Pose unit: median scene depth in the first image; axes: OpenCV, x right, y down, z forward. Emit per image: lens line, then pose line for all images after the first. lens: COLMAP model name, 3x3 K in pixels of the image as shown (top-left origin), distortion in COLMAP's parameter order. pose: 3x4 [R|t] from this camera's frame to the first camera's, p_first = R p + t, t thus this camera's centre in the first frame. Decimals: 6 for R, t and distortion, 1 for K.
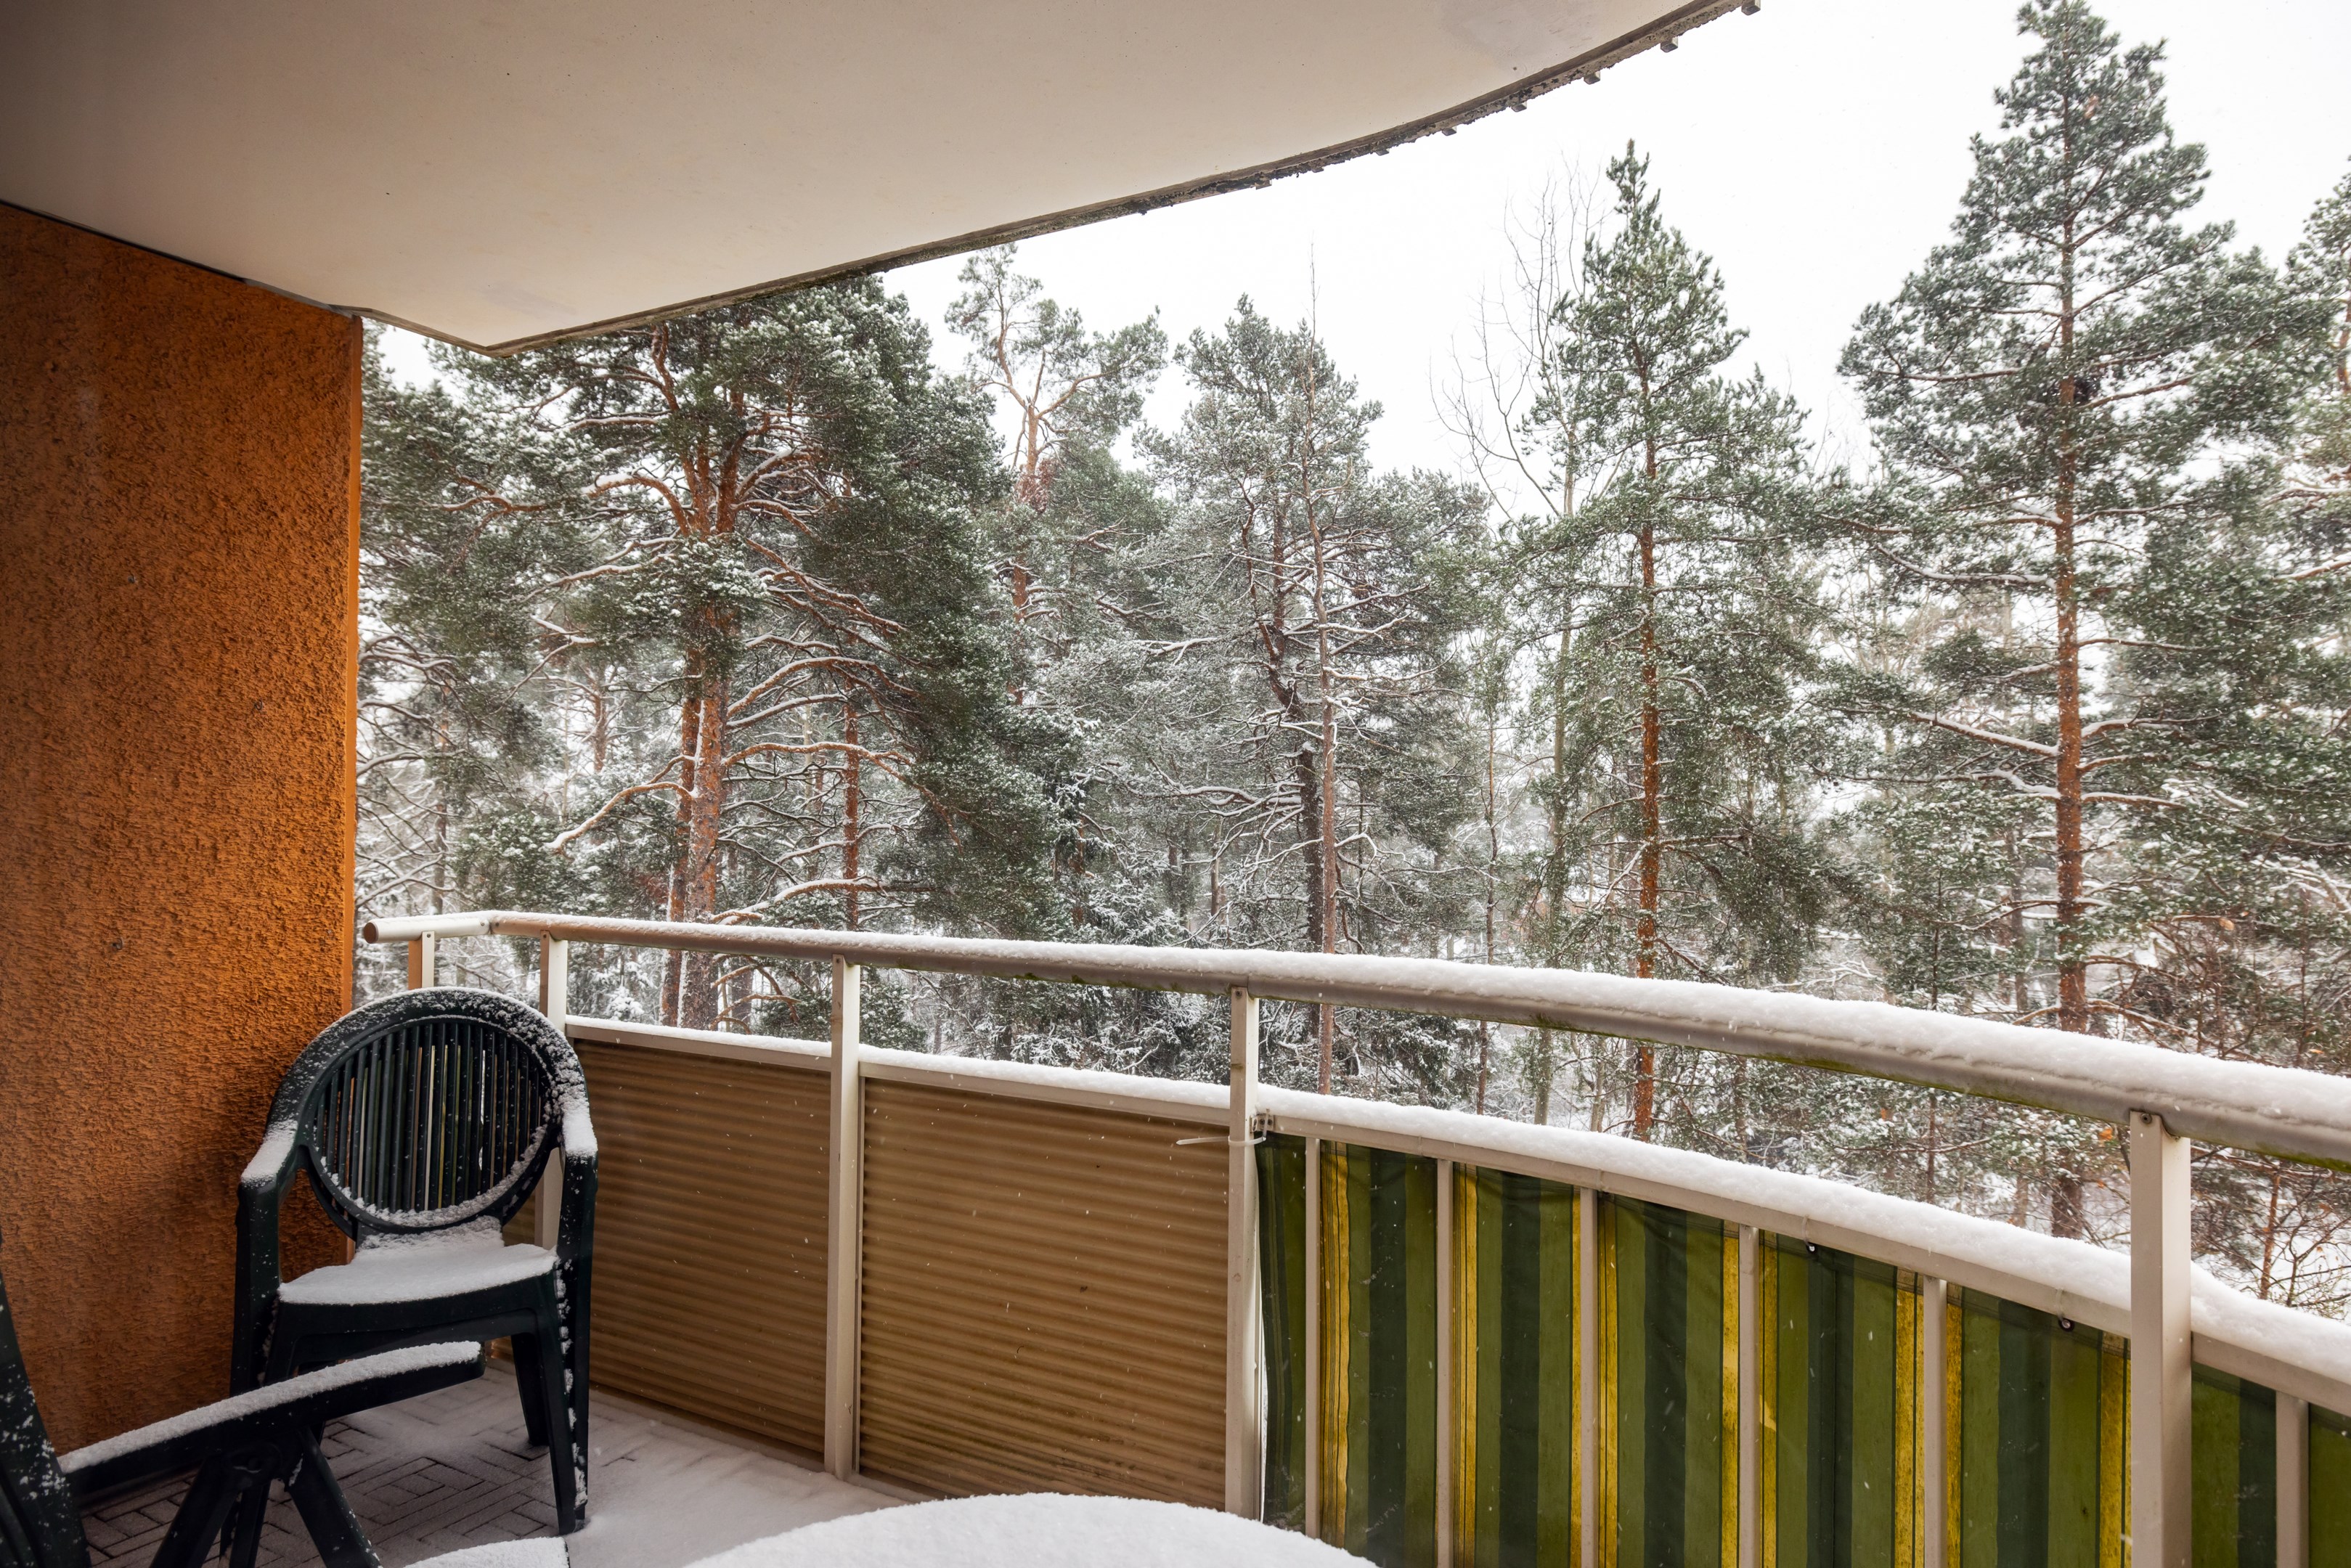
lens RADIAL K [[1295.9, 0, 1165.4], [0, 1295.9, 795.0], [0, 0, 1]] dist [0.000699, -0.006508]
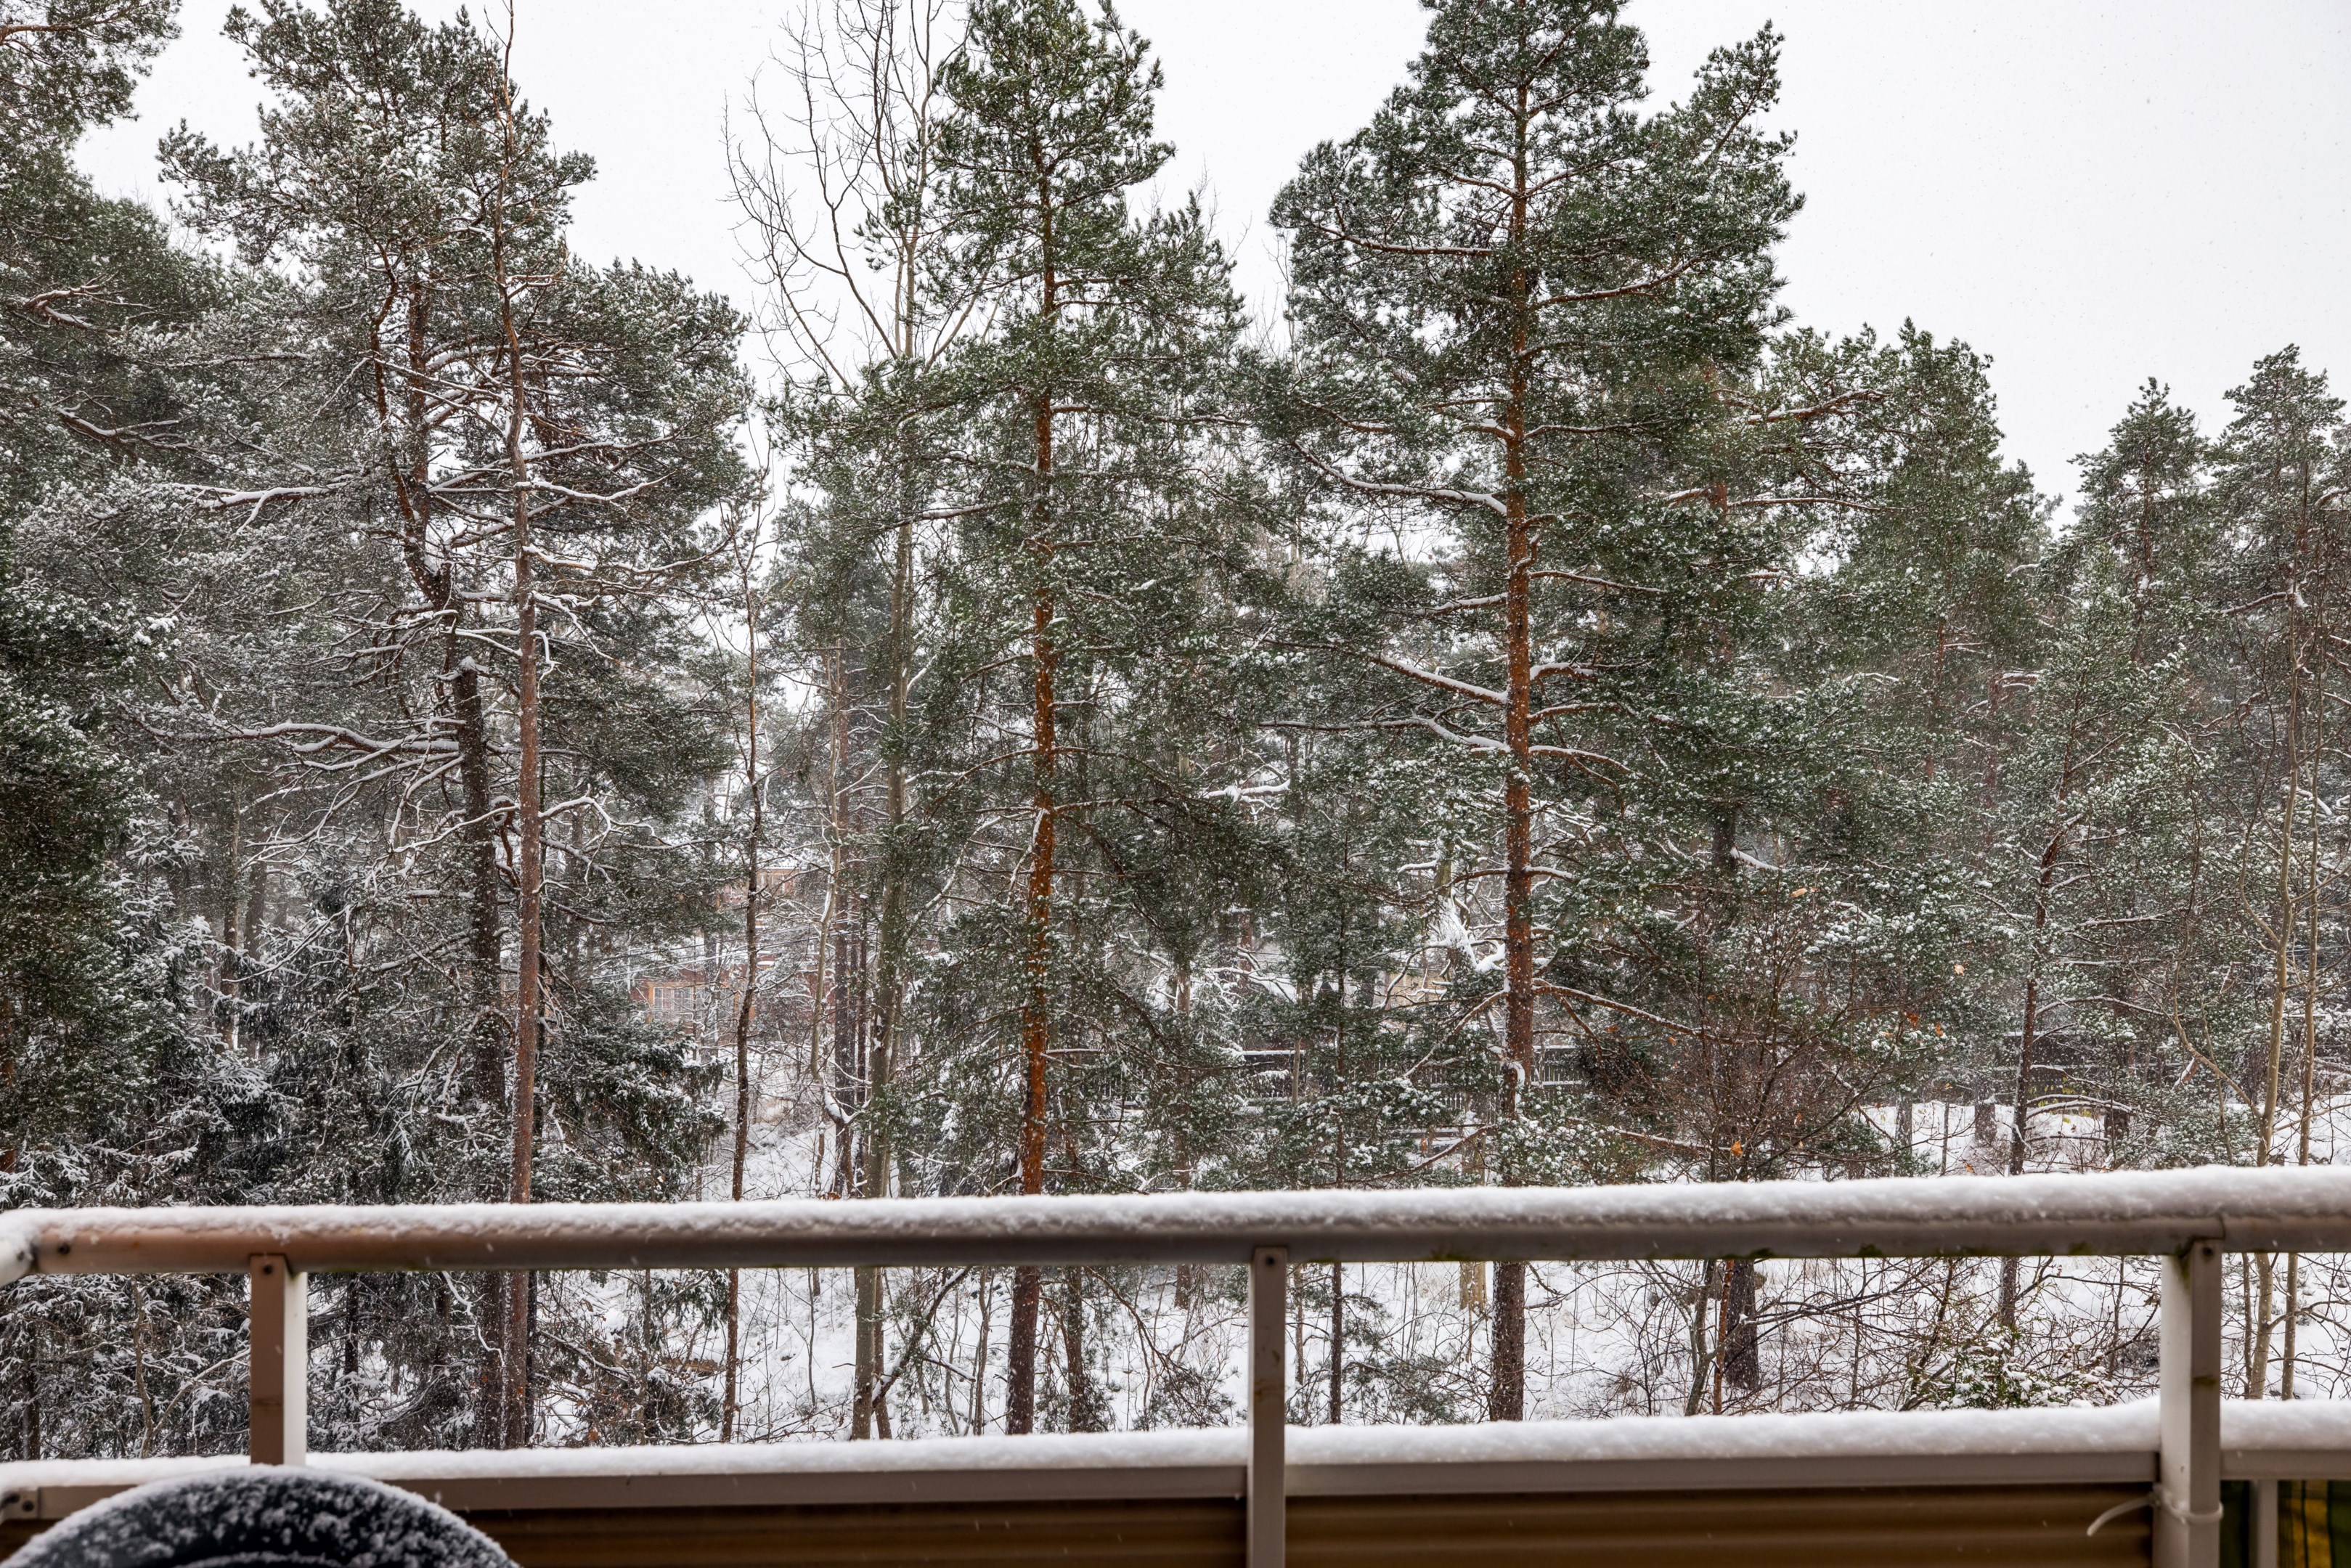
lens RADIAL K [[1771.8, 0, 1174.3], [0, 1771.8, 778.8], [0, 0, 1]] dist [-0.002540, -0.000604]
pose [[0.854589, -0.010748, 0.519194, -0.100059], [-0.004155, 0.999612, 0.027533, -0.009861], [-0.519288, -0.025686, 0.854213, 0.080709]]
